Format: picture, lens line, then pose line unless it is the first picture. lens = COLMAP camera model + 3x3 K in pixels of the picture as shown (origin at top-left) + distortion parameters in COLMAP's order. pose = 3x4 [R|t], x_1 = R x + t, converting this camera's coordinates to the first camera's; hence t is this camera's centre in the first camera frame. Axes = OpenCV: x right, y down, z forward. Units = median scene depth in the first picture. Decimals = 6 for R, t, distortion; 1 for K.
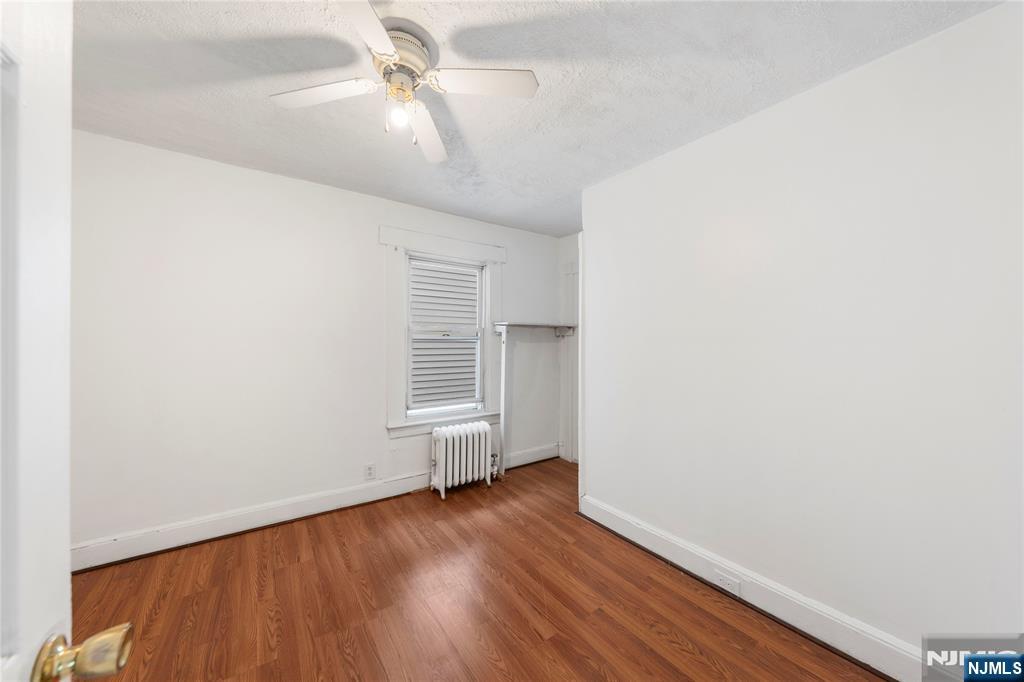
lens RADIAL K [[361.6, 0, 515.5], [0, 361.6, 337.6], [0, 0, 1]] dist [-0.000024, -0.000020]
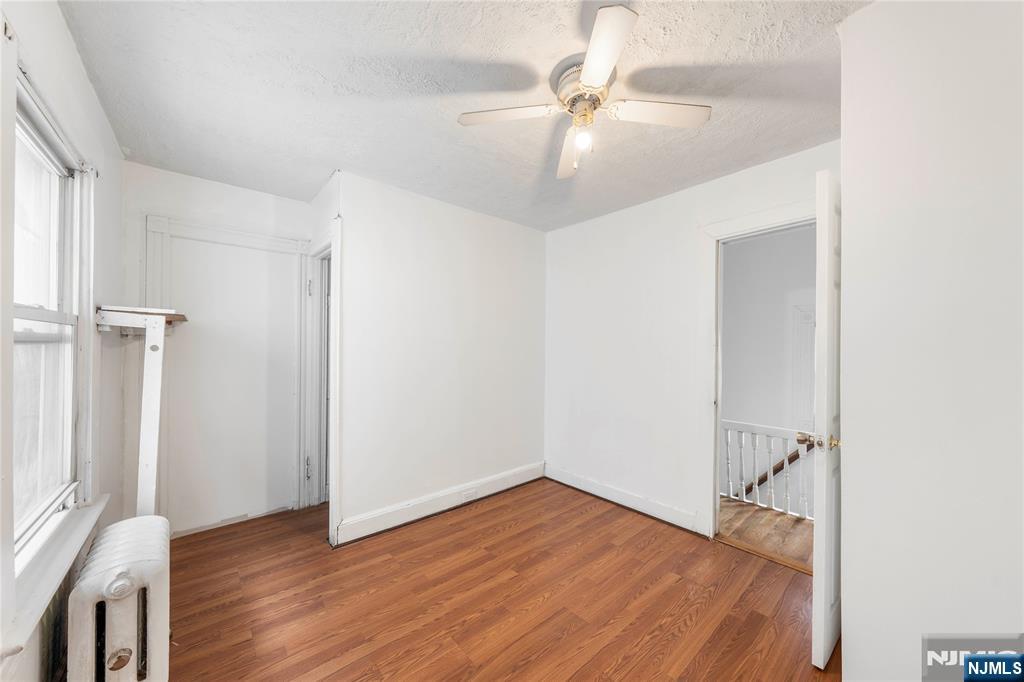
lens RADIAL K [[361.6, 0, 515.5], [0, 361.6, 337.6], [0, 0, 1]] dist [-0.000024, -0.000020]
pose [[-0.080658, 0.005683, 0.996726, -0.793891], [-0.010538, 0.999923, -0.006554, -0.005193], [-0.996686, -0.011032, -0.080592, 0.732815]]
